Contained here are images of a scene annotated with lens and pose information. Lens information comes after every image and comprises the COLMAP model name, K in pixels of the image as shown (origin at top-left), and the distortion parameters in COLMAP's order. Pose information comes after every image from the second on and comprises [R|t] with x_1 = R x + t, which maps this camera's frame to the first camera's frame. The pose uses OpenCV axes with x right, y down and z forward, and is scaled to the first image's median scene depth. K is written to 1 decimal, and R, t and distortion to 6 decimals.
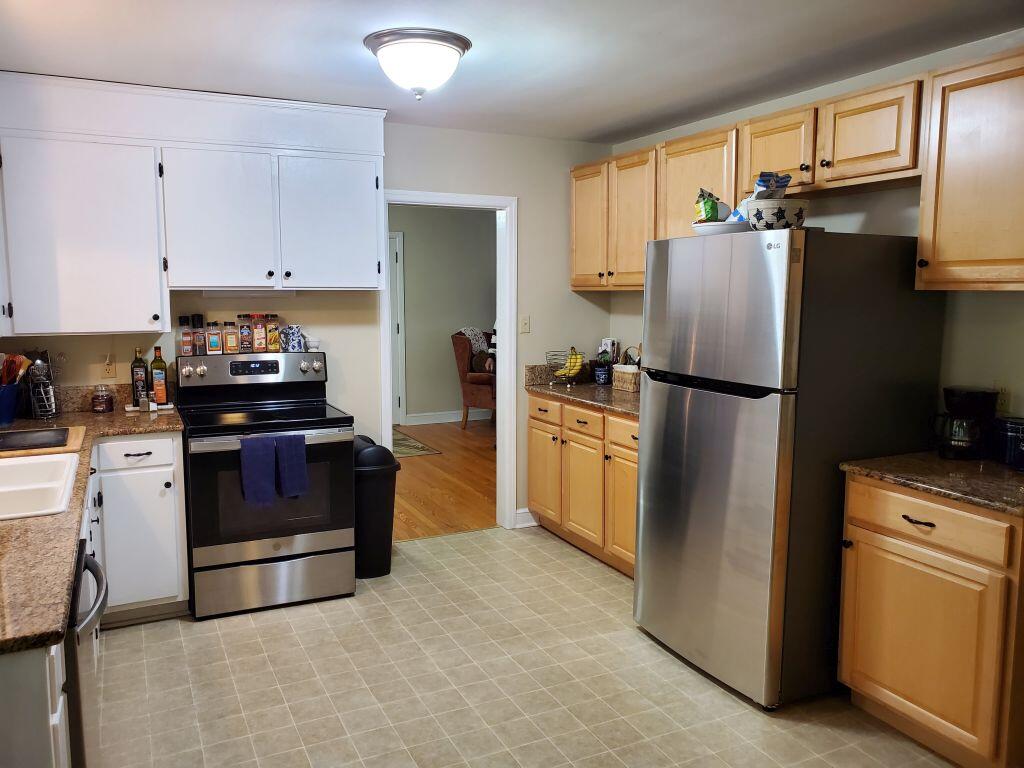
lens RADIAL K [[778.1, 0, 511.8], [0, 778.1, 382.7], [0, 0, 1]] dist [0.016455, 0.001921]
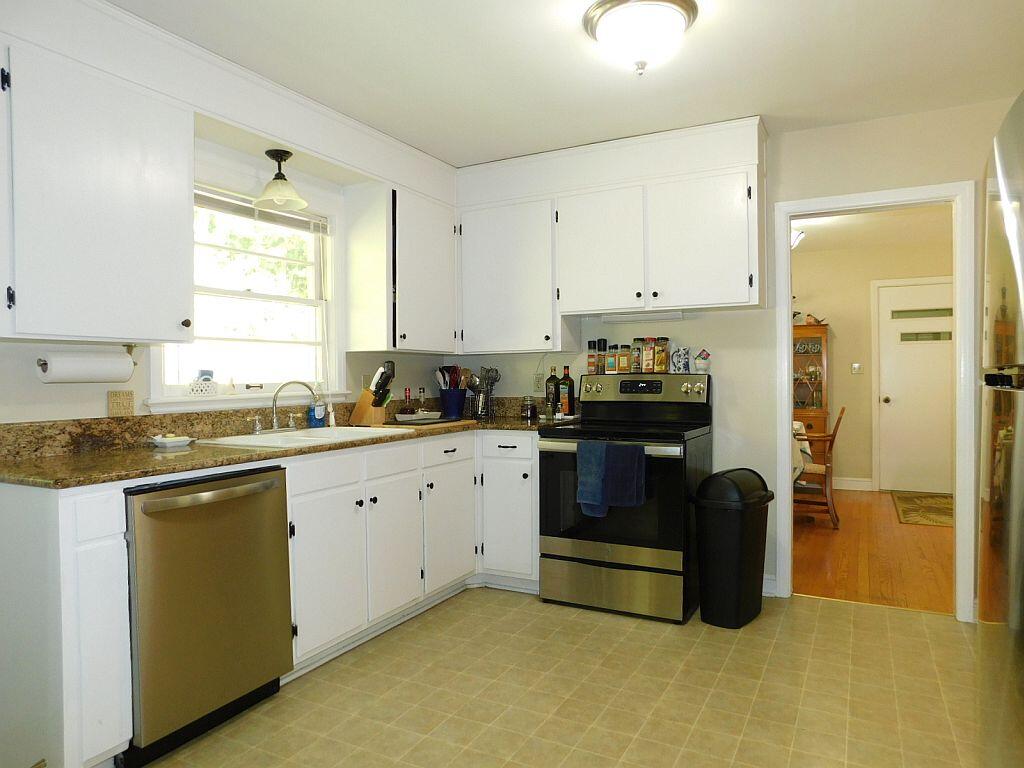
lens RADIAL K [[682.5, 0, 511.1], [0, 682.5, 385.2], [0, 0, 1]] dist [-0.036018, 0.000744]
pose [[0.597798, 0.003025, -0.801641, 0.325677], [-0.087851, 0.994217, -0.061760, 0.054084], [0.796818, 0.107345, 0.594607, 0.319329]]
